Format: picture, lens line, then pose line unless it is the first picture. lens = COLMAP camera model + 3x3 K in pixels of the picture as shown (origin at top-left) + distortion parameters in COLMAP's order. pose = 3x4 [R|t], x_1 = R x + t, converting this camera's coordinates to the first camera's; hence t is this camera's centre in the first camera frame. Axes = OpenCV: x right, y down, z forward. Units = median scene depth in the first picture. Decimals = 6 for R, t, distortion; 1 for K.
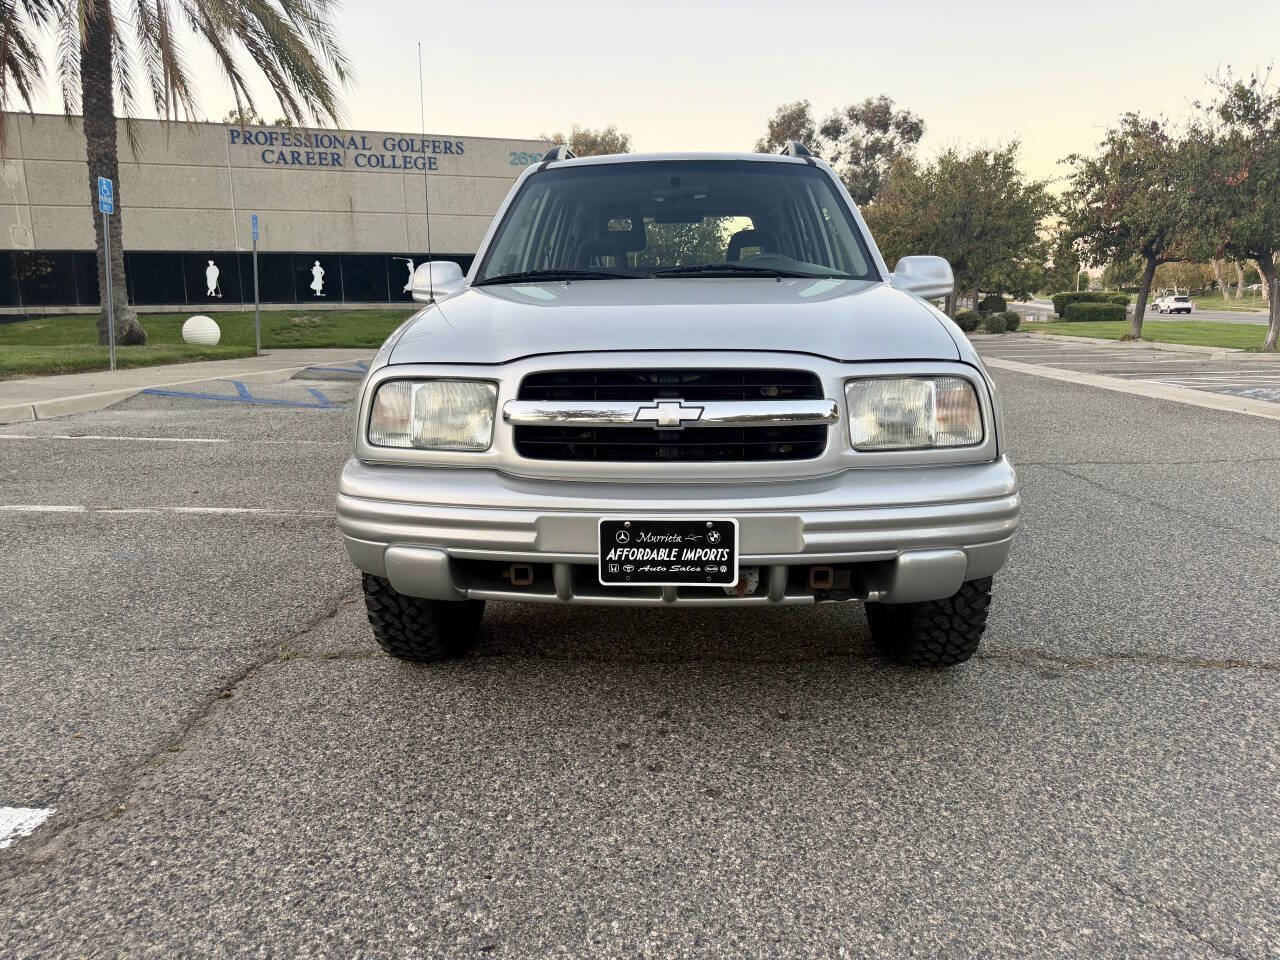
lens RADIAL K [[903.2, 0, 640.0], [0, 903.2, 479.0], [0, 0, 1]] dist [0.029209, -0.036562]
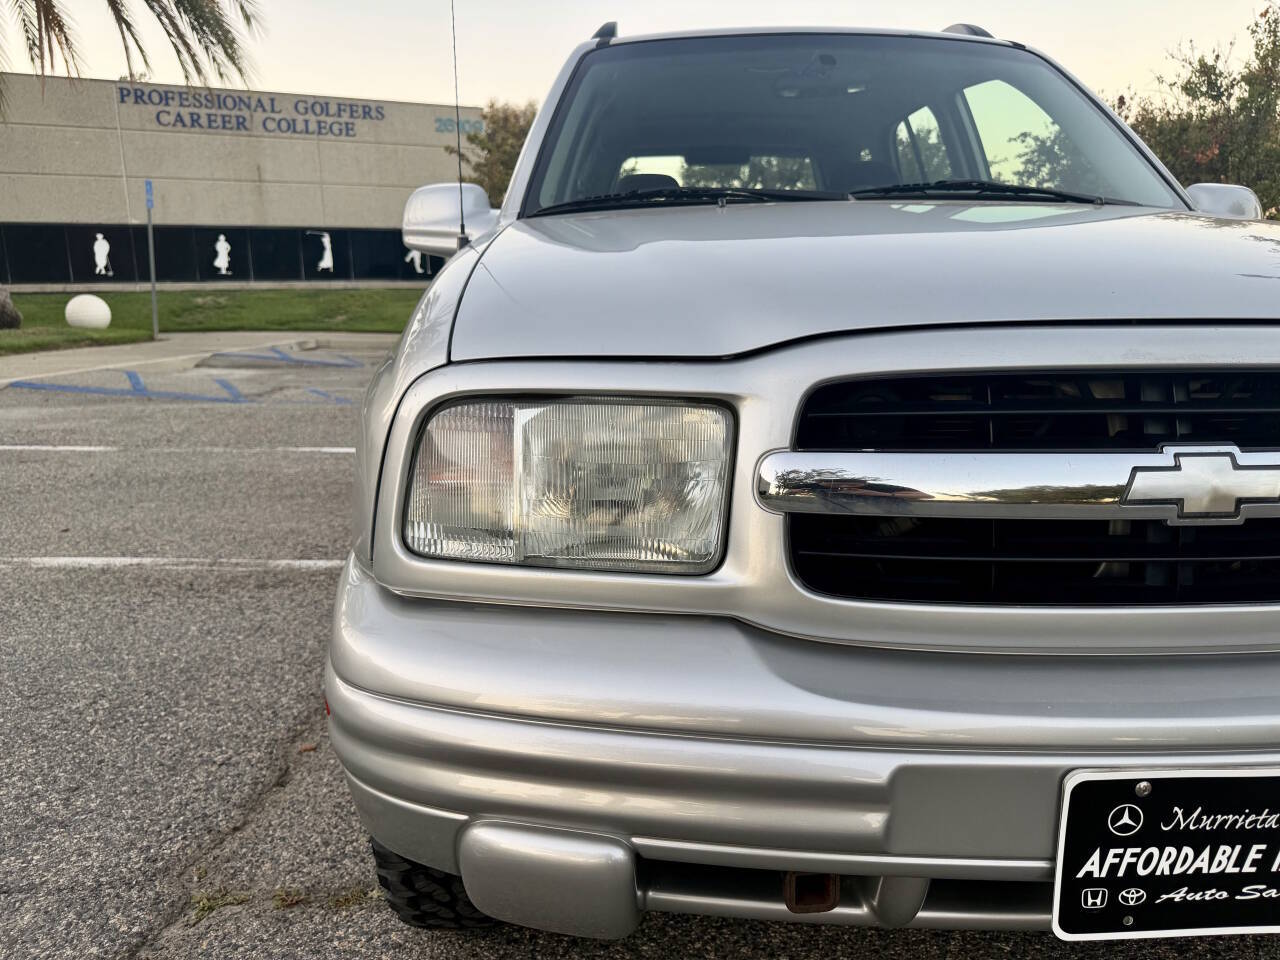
lens RADIAL K [[919.7, 0, 636.5], [0, 919.7, 479.7], [0, 0, 1]] dist [-0.003287, 0.001254]
pose [[0.996711, -0.012641, 0.080043, -0.026776], [0.011384, 0.999805, 0.016140, -0.009223], [-0.080231, -0.015176, 0.996661, 0.066927]]
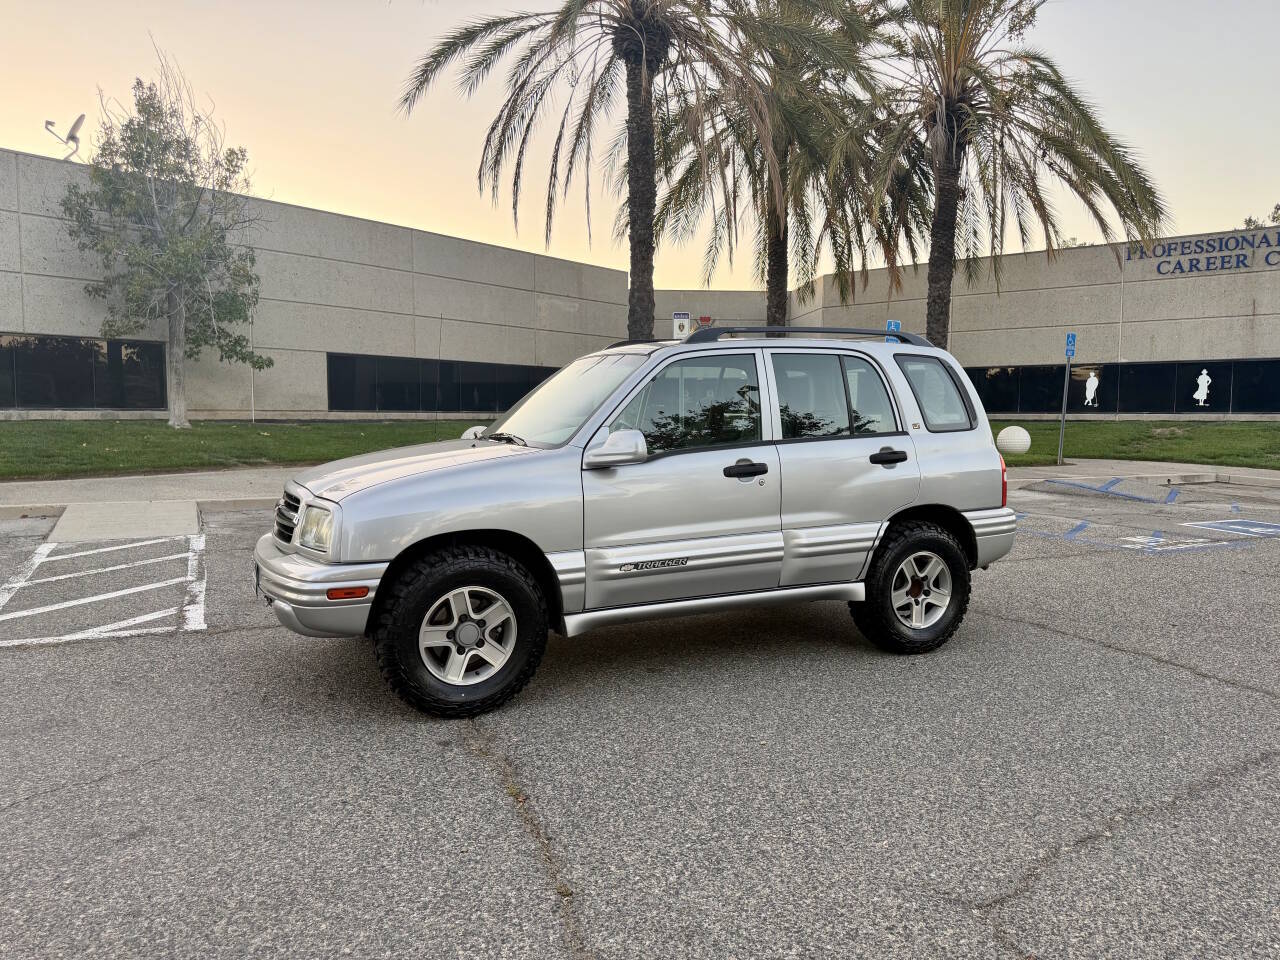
lens RADIAL K [[901.8, 0, 643.3], [0, 901.8, 476.0], [0, 0, 1]] dist [0.038364, -0.051682]
pose [[0.489430, 0.077359, -0.868604, 0.246441], [-0.172193, 0.985019, -0.009298, -0.030699], [0.854873, 0.154118, 0.495419, 0.073628]]
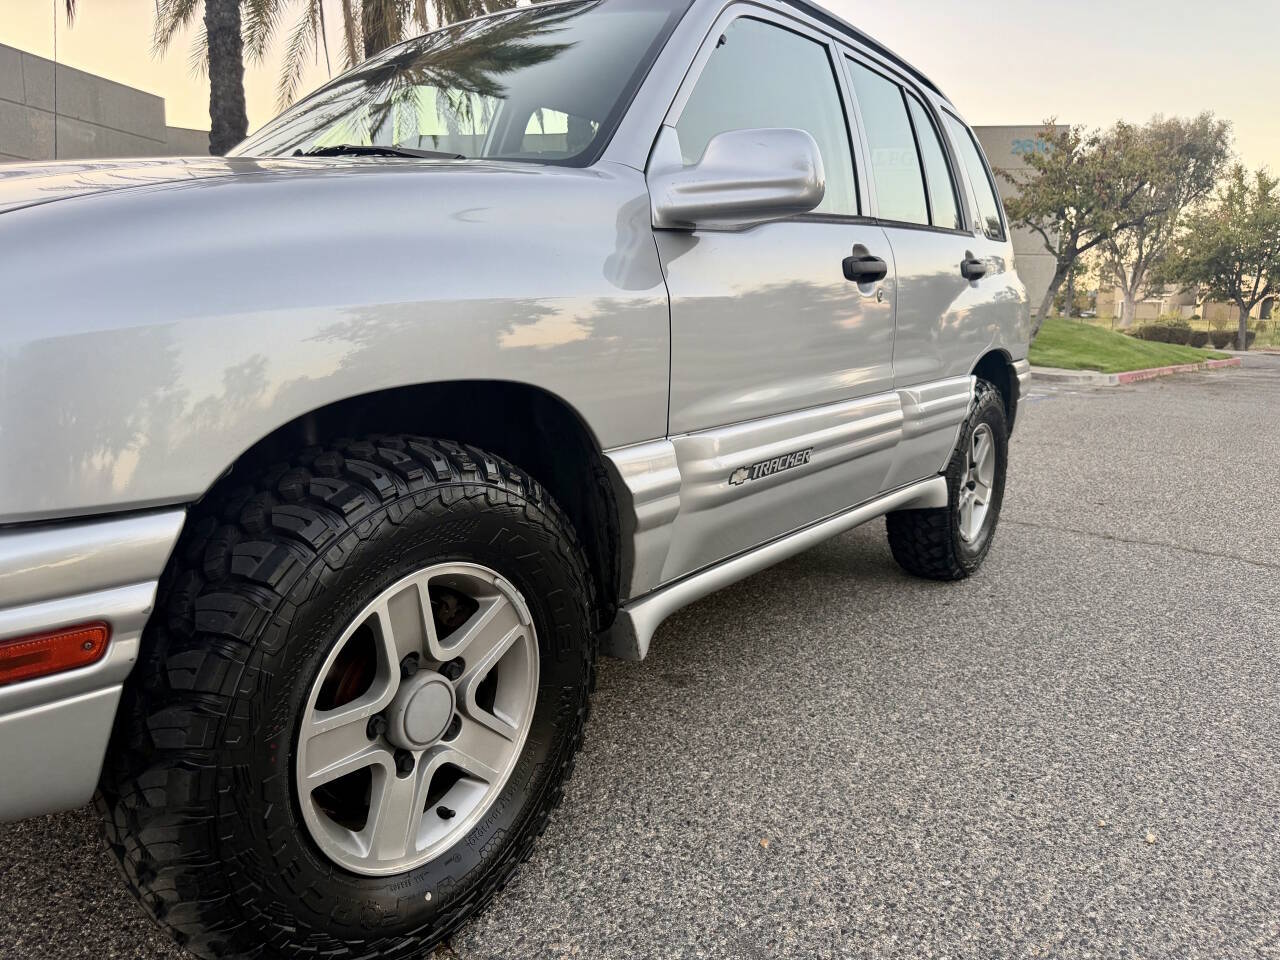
lens RADIAL K [[905.1, 0, 643.7], [0, 905.1, 478.9], [0, 0, 1]] dist [0.008083, 0.000370]
pose [[0.838962, 0.131598, -0.528038, 0.094982], [-0.137571, 0.990091, 0.028173, -0.010802], [0.526514, 0.049006, 0.848753, 0.098711]]
